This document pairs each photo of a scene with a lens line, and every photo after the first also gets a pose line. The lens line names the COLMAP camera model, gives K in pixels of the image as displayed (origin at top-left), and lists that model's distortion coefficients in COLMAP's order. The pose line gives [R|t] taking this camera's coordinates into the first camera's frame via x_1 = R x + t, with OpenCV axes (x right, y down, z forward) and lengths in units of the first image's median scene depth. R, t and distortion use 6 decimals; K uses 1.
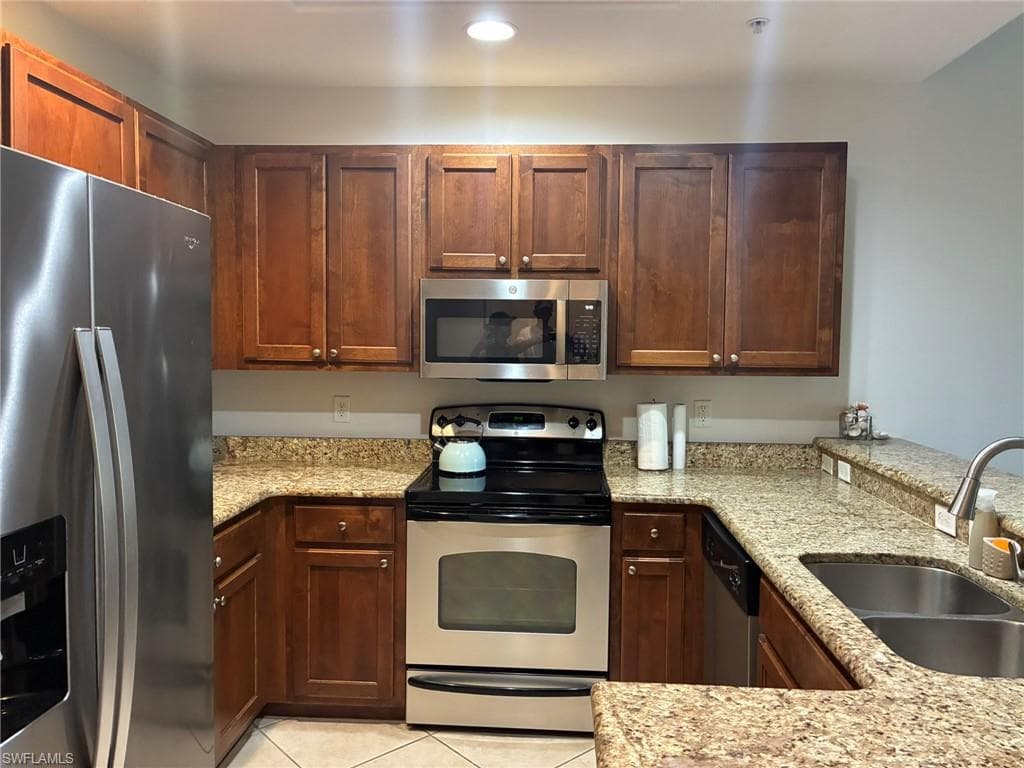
lens RADIAL K [[772.1, 0, 514.8], [0, 772.1, 379.0], [0, 0, 1]] dist [0.007330, -0.016423]
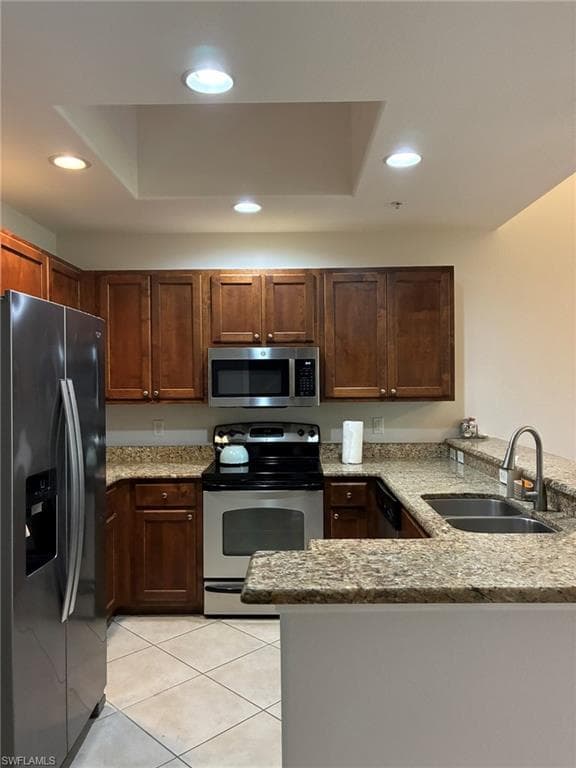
lens RADIAL K [[579.1, 0, 287.1], [0, 579.1, 382.6], [0, 0, 1]] dist [0.007330, -0.016423]
pose [[0.998745, -0.019563, 0.046104, -0.009586], [0.022130, 0.998195, -0.055833, 0.020428], [-0.044929, 0.056784, 0.997375, -0.272671]]
